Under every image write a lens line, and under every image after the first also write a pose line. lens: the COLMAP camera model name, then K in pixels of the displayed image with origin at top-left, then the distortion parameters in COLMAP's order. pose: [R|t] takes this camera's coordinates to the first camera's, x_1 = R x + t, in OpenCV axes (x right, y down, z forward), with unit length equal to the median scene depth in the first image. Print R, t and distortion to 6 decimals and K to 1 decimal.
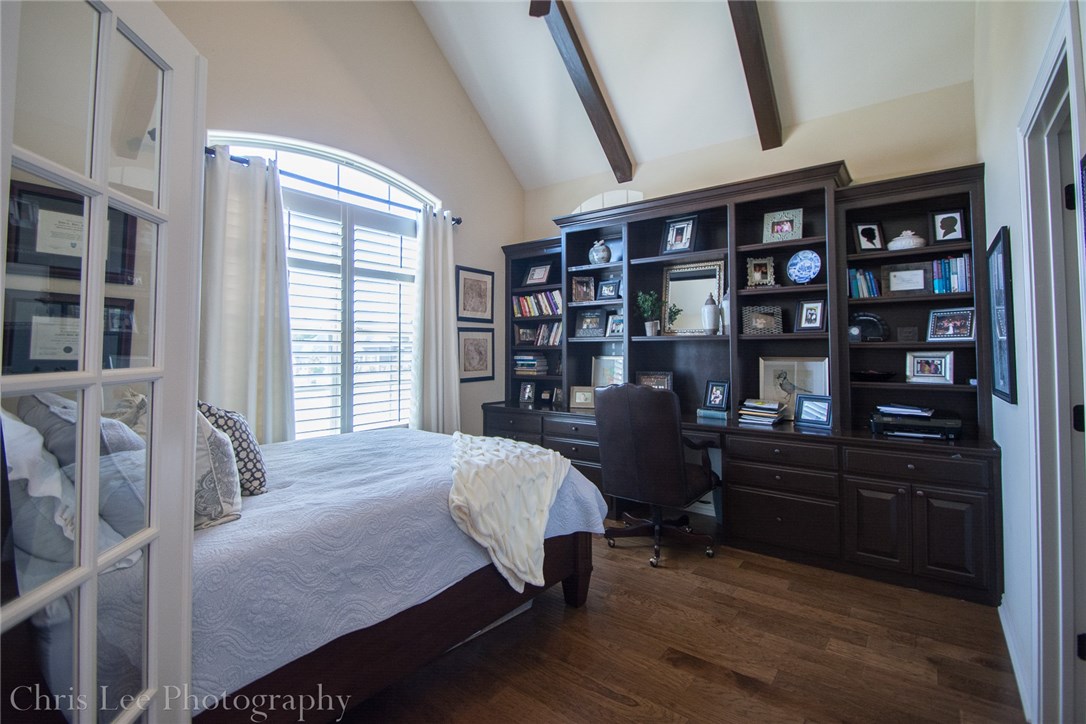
lens RADIAL K [[486.3, 0, 538.6], [0, 486.3, 332.7], [0, 0, 1]] dist [0.012310, -0.015728]
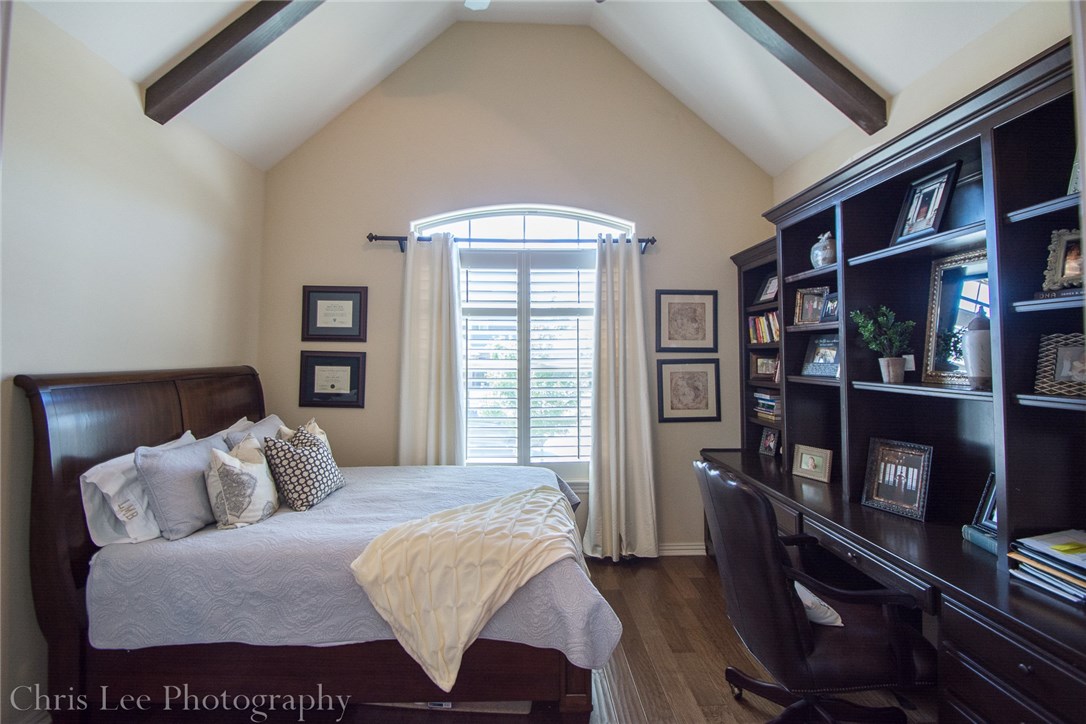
lens RADIAL K [[486.3, 0, 538.6], [0, 486.3, 332.7], [0, 0, 1]] dist [0.012310, -0.015728]
pose [[0.653459, -0.035097, -0.756148, 0.403839], [0.026829, 0.999371, -0.023201, -0.050296], [0.756486, -0.005126, 0.653989, 0.282242]]
